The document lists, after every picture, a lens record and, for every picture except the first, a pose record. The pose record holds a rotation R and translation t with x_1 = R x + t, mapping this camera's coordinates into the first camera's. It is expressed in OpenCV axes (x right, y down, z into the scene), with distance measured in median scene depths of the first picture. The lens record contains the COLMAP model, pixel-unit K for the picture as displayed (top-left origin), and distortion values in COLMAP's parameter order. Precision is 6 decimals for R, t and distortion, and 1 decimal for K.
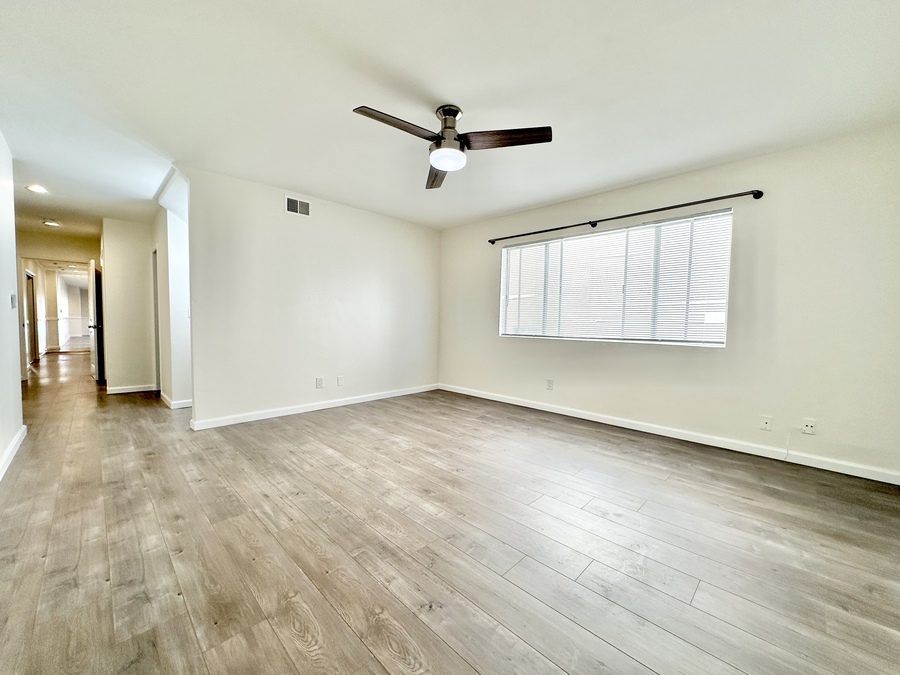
lens RADIAL K [[357.4, 0, 450.8], [0, 357.4, 338.3], [0, 0, 1]] dist [-0.002386, -0.000204]
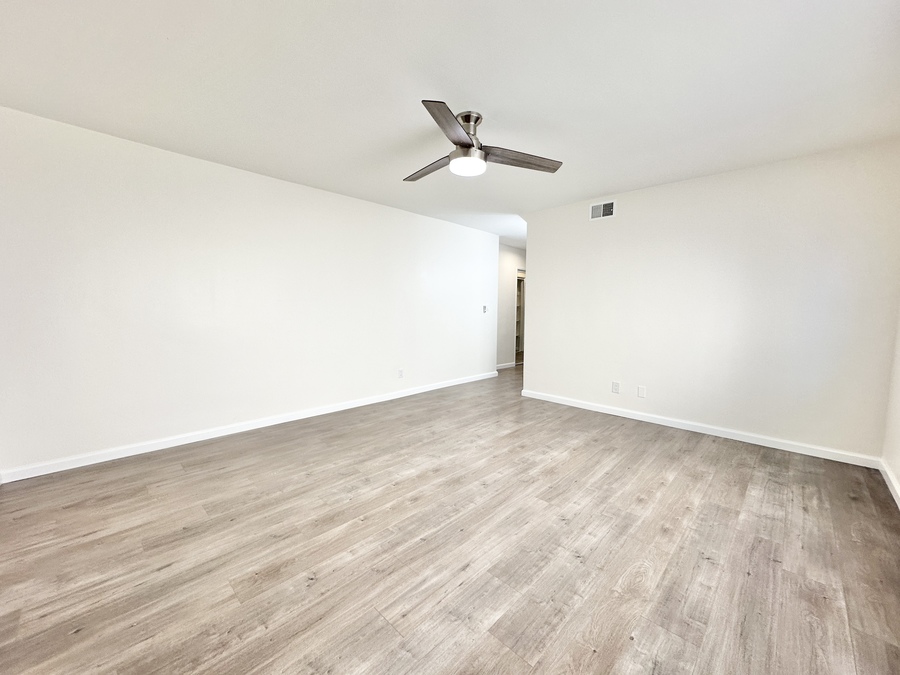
lens RADIAL K [[357.4, 0, 450.8], [0, 357.4, 338.3], [0, 0, 1]] dist [-0.002386, -0.000204]
pose [[0.002673, 0.069670, -0.997566, 0.791325], [-0.056773, 0.995972, 0.069407, -0.064999], [0.998384, 0.056449, 0.006618, 0.749582]]
